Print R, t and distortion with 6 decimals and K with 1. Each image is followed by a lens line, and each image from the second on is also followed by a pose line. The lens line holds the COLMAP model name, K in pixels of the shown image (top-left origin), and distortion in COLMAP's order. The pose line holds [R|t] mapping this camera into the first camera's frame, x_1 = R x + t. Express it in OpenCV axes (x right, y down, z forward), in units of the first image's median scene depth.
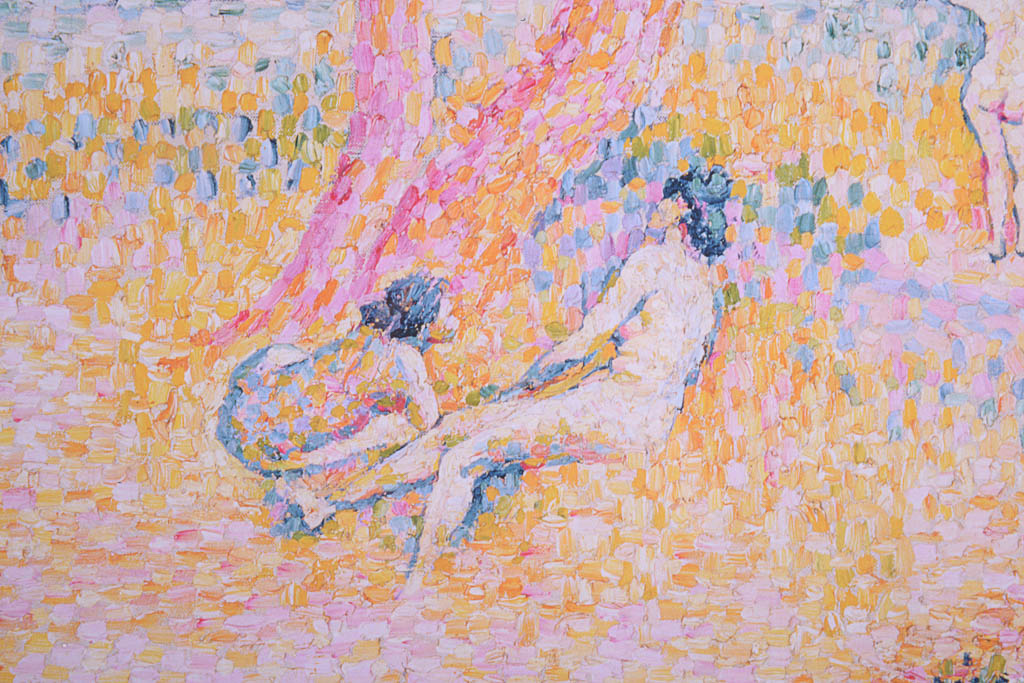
lens RADIAL K [[1991.7, 0, 509.9], [0, 1991.7, 338.4], [0, 0, 1]] dist [-0.013391, 0.000000]
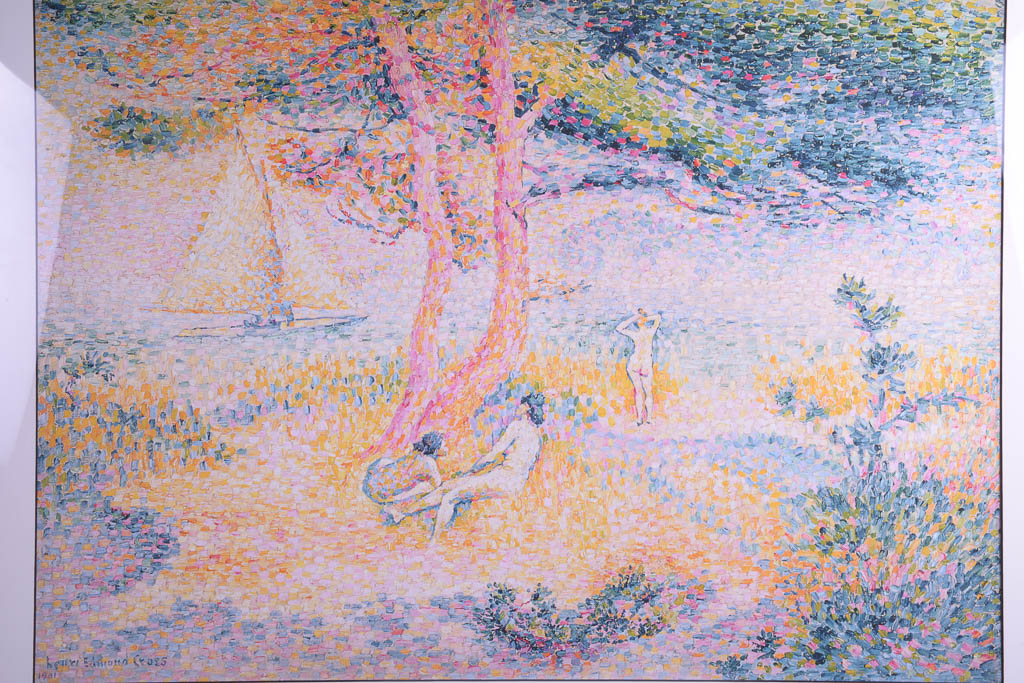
lens RADIAL K [[2361.5, 0, 512.9], [0, 2361.5, 339.6], [0, 0, 1]] dist [0.120212, 0.000000]
pose [[0.999959, -0.008991, 0.000672, 0.064741], [0.008991, 0.999959, 0.000604, -0.163674], [-0.000677, -0.000598, 1.000000, -2.336867]]
